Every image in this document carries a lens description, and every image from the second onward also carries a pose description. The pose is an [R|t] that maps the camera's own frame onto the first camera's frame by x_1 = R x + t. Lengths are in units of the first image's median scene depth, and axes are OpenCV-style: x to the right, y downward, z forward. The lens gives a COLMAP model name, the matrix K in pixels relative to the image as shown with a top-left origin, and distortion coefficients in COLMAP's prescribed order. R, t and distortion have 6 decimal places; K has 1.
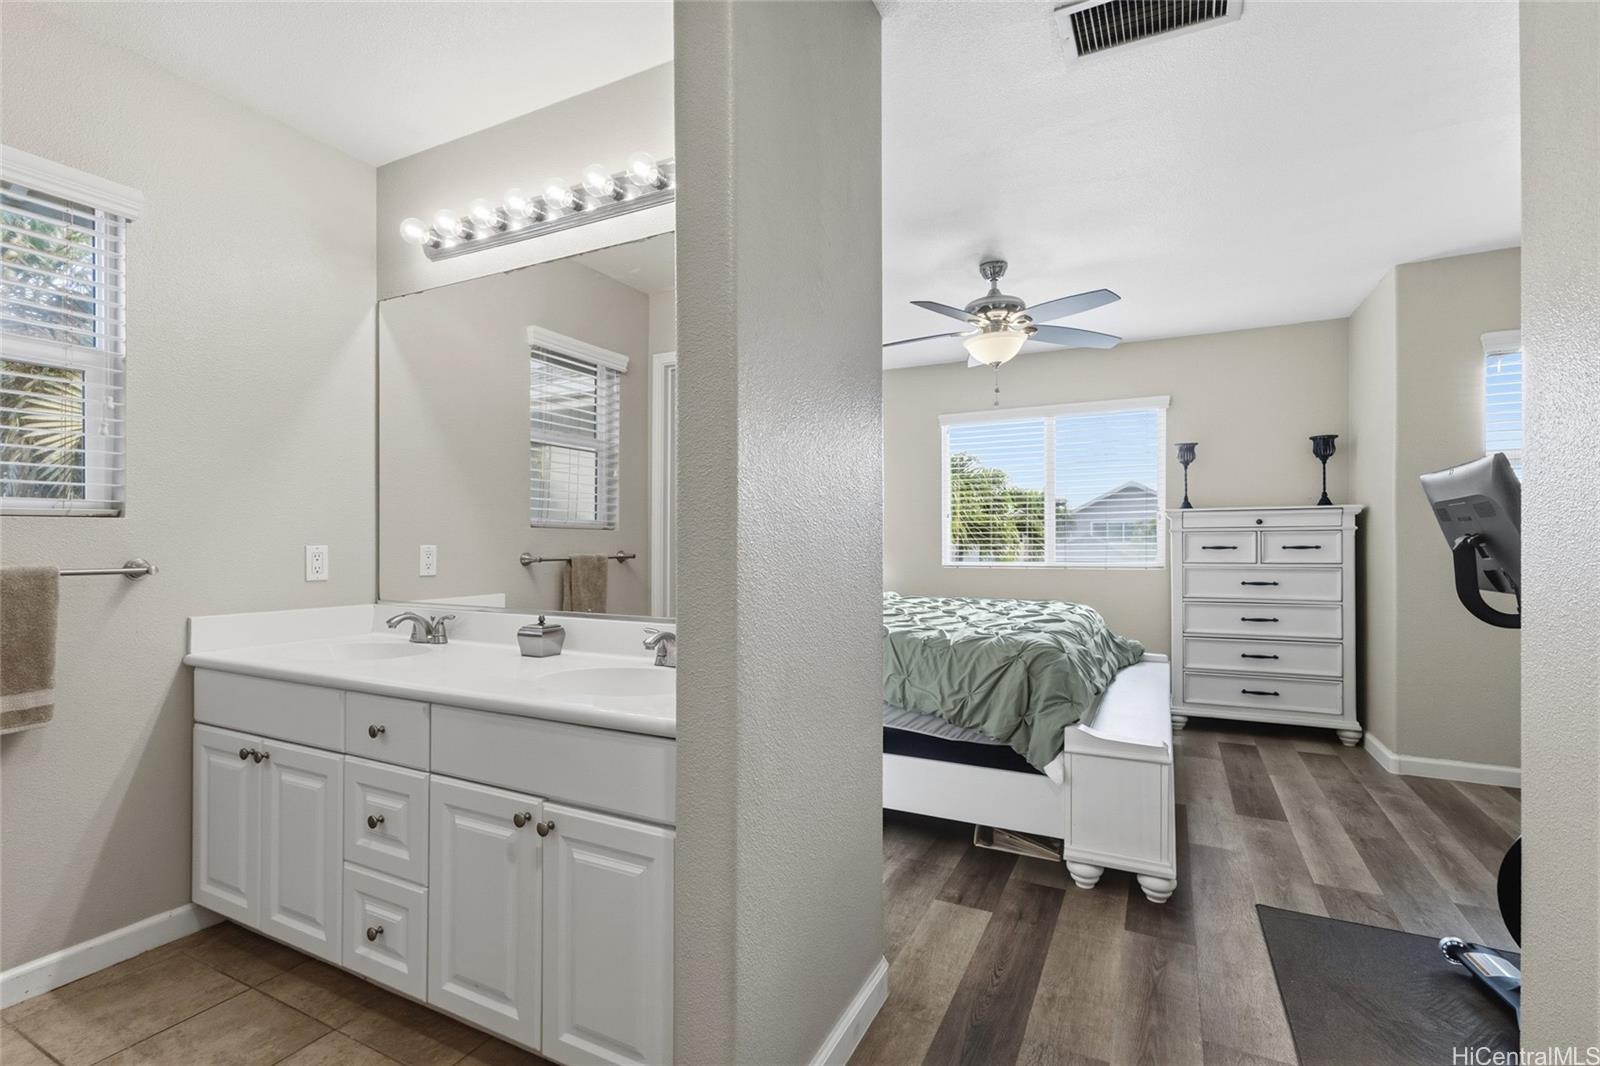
lens RADIAL K [[728.6, 0, 787.4], [0, 728.6, 541.4], [0, 0, 1]] dist [0.002718, 0.000589]
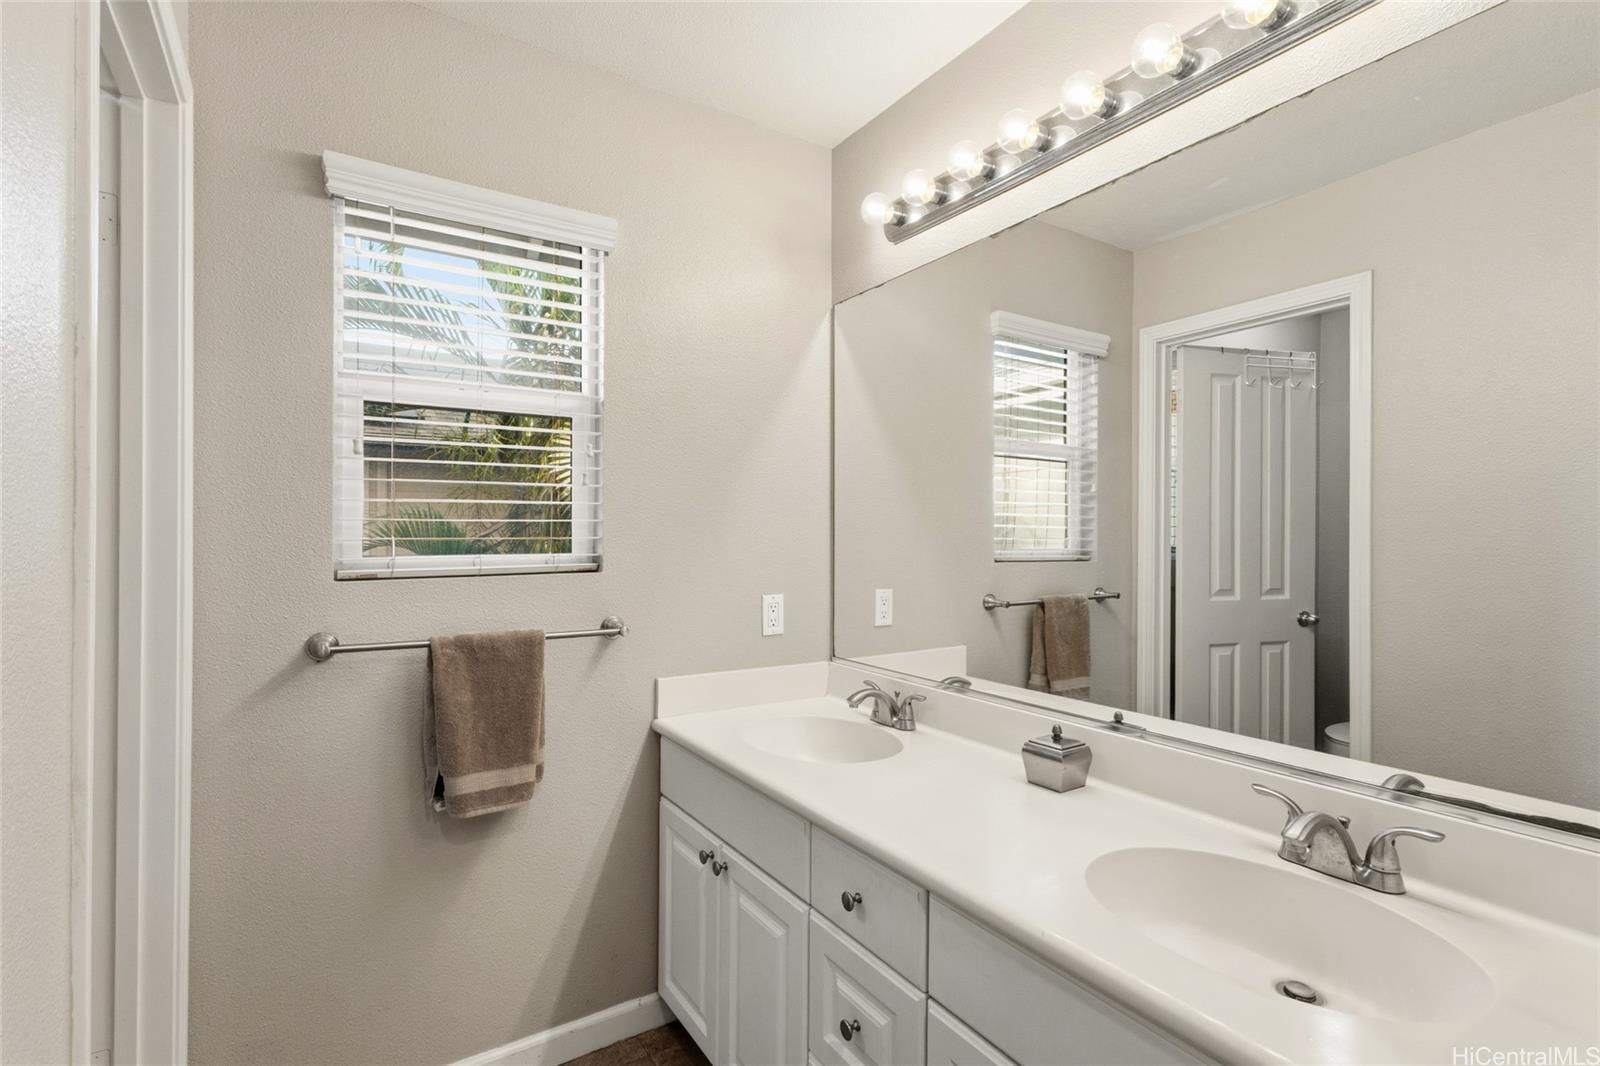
lens RADIAL K [[728.6, 0, 787.4], [0, 728.6, 541.4], [0, 0, 1]] dist [0.002718, 0.000589]
pose [[0.857697, 0.005233, -0.514128, -0.181104], [-0.002505, 0.999979, 0.006000, -0.062997], [0.514149, -0.003858, 0.857692, 0.259451]]
